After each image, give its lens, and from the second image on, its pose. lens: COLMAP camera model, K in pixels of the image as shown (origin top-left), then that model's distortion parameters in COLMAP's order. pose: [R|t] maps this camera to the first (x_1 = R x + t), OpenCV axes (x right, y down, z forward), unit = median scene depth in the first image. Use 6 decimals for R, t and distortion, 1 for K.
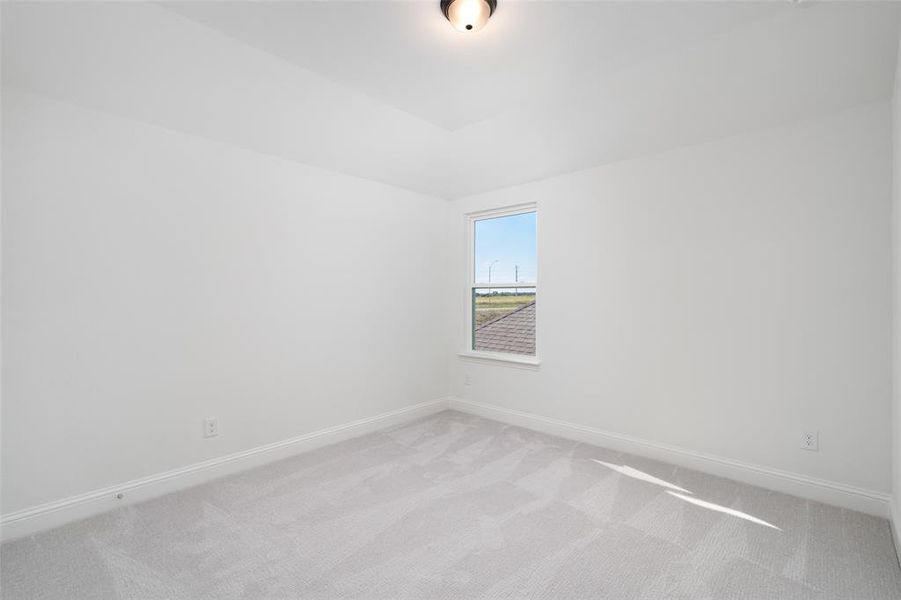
lens RADIAL K [[408.0, 0, 454.6], [0, 408.0, 301.7], [0, 0, 1]] dist [-0.002260, -0.000132]
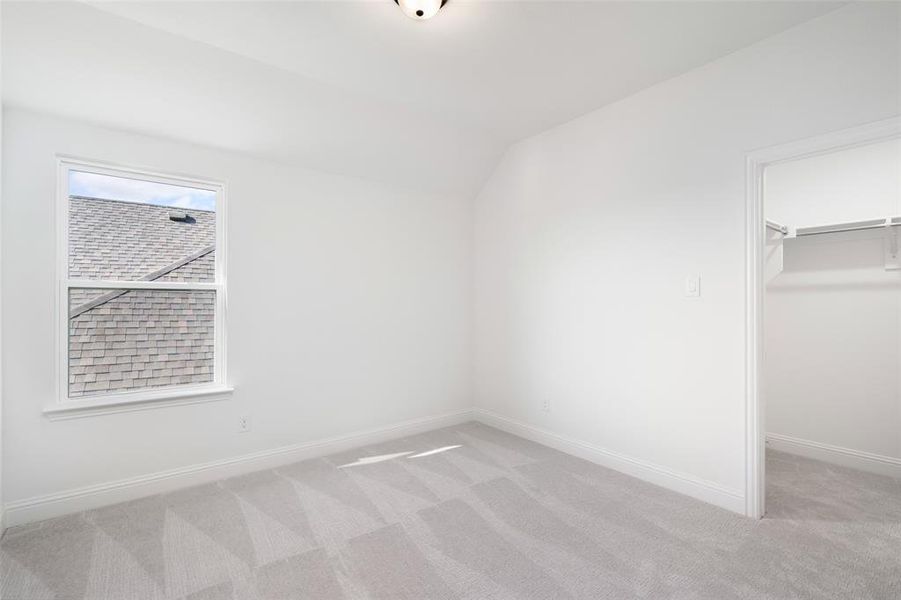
lens RADIAL K [[408.0, 0, 454.6], [0, 408.0, 301.7], [0, 0, 1]] dist [-0.002260, -0.000132]
pose [[0.135952, 0.013737, 0.990620, -0.647315], [0.003281, 0.999892, -0.014316, -0.005039], [-0.990710, 0.005197, 0.135892, 0.599350]]
